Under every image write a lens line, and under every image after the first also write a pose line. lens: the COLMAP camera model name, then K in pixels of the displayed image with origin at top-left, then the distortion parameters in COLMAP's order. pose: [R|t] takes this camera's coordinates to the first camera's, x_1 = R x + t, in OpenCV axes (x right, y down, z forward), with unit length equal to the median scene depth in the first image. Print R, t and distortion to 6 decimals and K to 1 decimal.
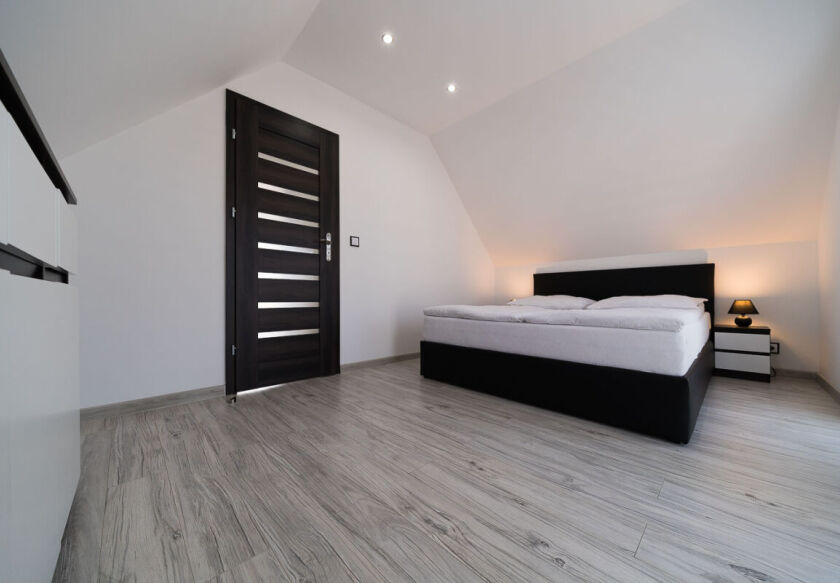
lens RADIAL K [[315.0, 0, 423.3], [0, 315.0, 306.7], [0, 0, 1]] dist [-0.002327, -0.000144]
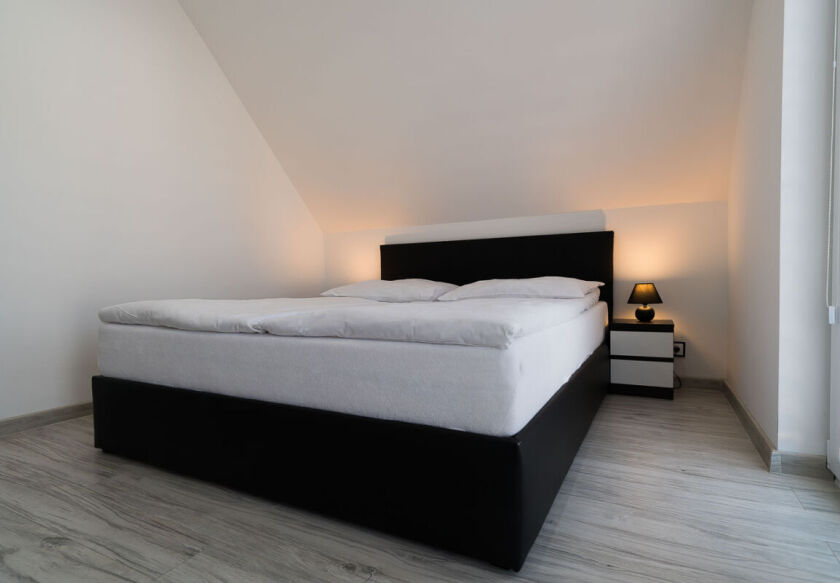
lens RADIAL K [[450.3, 0, 419.3], [0, 450.3, 317.7], [0, 0, 1]] dist [0.003219, 0.000846]
pose [[0.955776, -0.033234, 0.292213, 0.267428], [0.020454, 0.998700, 0.046683, -0.002300], [-0.293384, -0.038642, 0.955213, 0.204340]]
